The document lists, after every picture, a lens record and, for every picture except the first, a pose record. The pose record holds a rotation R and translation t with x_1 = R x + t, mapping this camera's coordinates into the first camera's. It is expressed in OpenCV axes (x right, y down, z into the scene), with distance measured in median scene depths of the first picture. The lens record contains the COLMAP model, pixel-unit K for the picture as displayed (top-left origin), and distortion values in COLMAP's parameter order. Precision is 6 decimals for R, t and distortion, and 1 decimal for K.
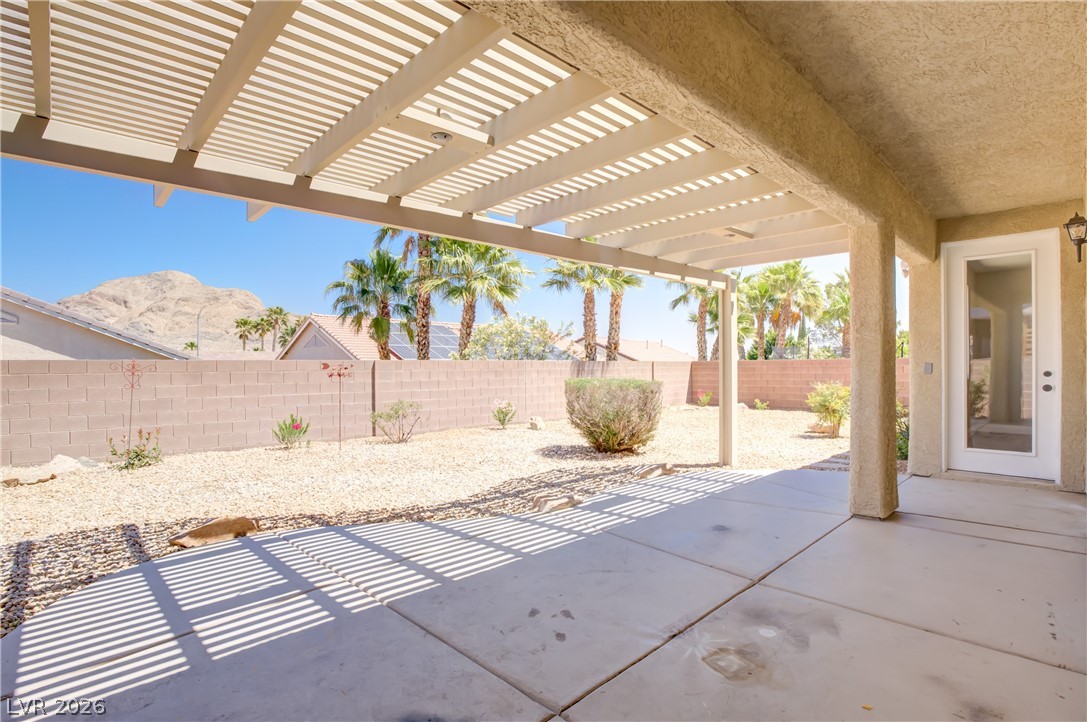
lens RADIAL K [[531.6, 0, 549.7], [0, 531.6, 359.9], [0, 0, 1]] dist [-0.054796, 0.000652]
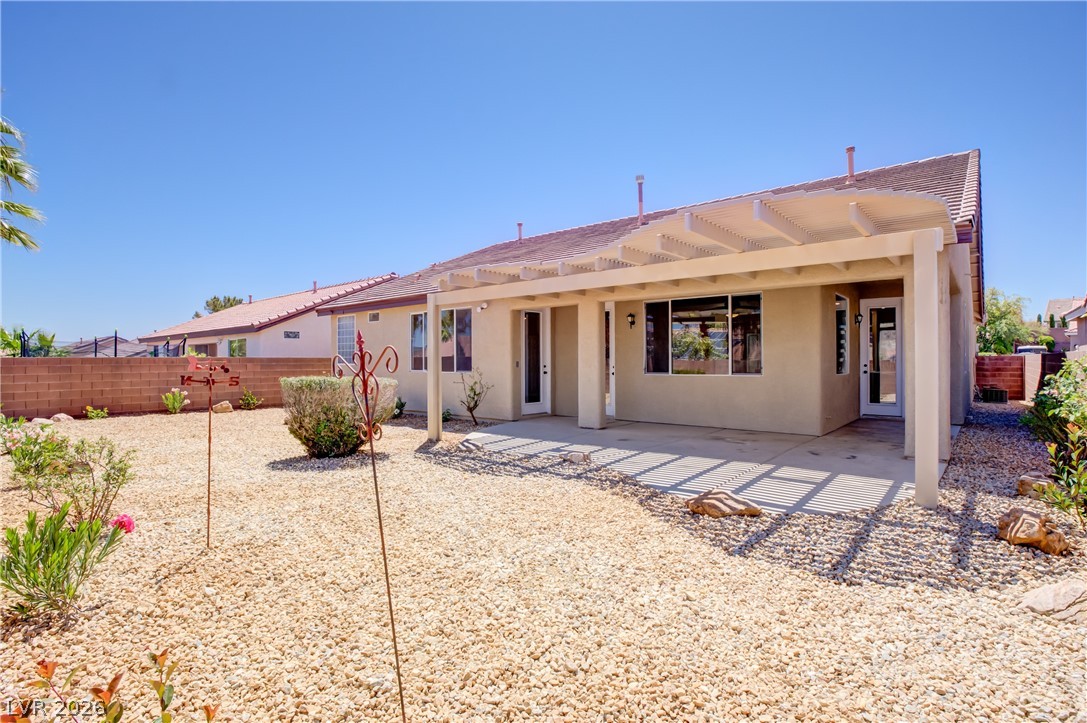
lens RADIAL K [[531.6, 0, 549.7], [0, 531.6, 360.4], [0, 0, 1]] dist [-0.054796, 0.000652]
pose [[-0.087295, 0.000298, 0.996182, -1.791349], [-0.006154, 0.999981, -0.000838, 0.002770], [-0.996163, -0.006204, -0.087292, 1.484568]]
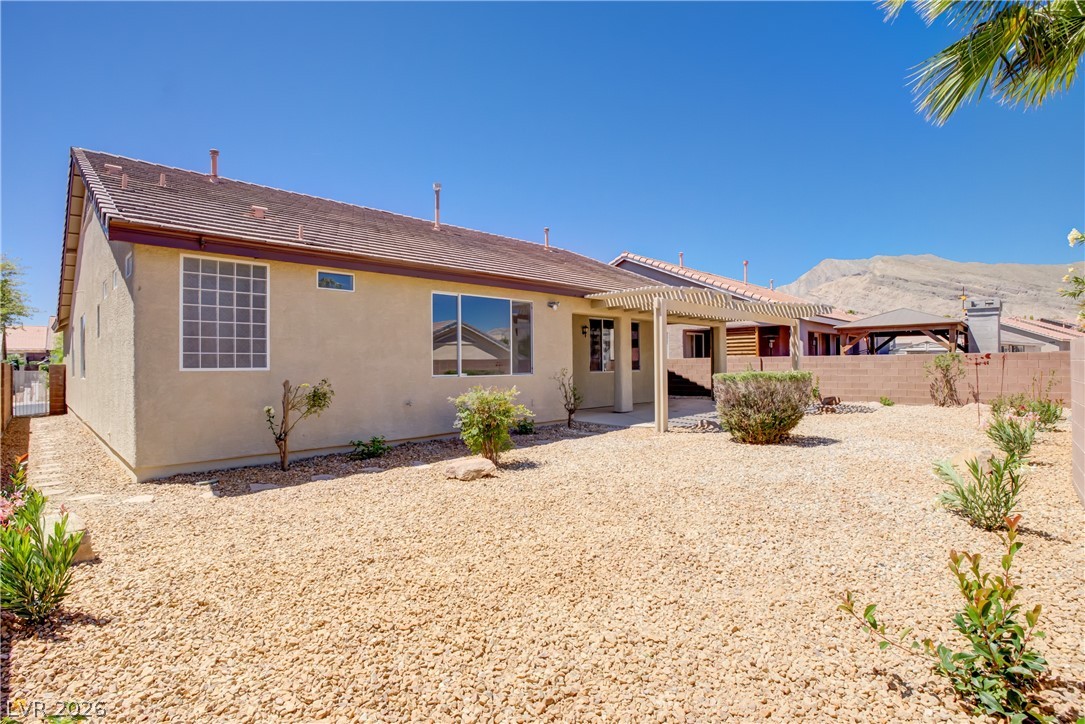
lens RADIAL K [[530.6, 0, 548.7], [0, 530.6, 360.9], [0, 0, 1]] dist [-0.054796, 0.000652]
pose [[-0.999912, 0.009191, -0.009540, 1.155537], [0.009351, 0.999815, -0.016835, 0.047397], [0.009384, -0.016923, -0.999813, 4.296011]]
